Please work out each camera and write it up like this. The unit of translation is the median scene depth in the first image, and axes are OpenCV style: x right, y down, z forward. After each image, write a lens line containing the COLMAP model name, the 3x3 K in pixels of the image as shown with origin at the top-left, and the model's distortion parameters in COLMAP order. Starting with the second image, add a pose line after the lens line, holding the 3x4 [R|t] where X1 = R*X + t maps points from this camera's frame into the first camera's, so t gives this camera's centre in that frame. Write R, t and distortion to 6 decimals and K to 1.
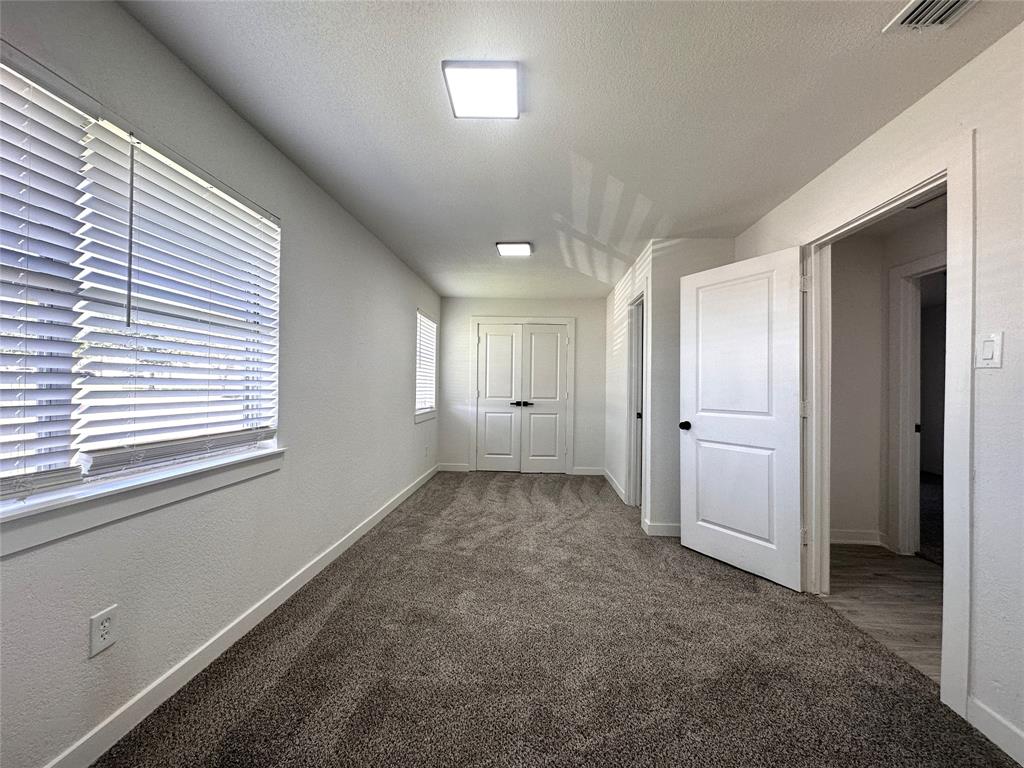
lens RADIAL K [[402.9, 0, 520.0], [0, 402.9, 383.5], [0, 0, 1]] dist [-0.001397, 0.000698]
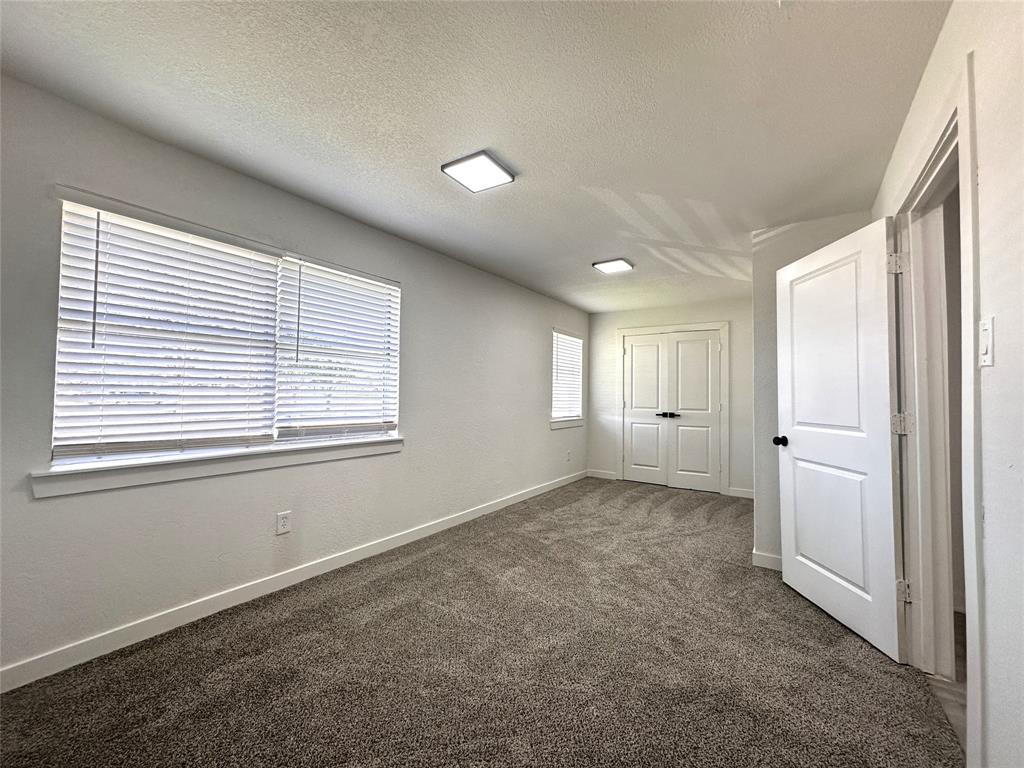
lens RADIAL K [[407.8, 0, 523.3], [0, 407.8, 382.8], [0, 0, 1]] dist [-0.000753, -0.000110]
pose [[0.859319, -0.017056, -0.511155, 0.371756], [0.001051, 0.999501, -0.031584, 0.006549], [0.511438, 0.026603, 0.858908, -0.035504]]
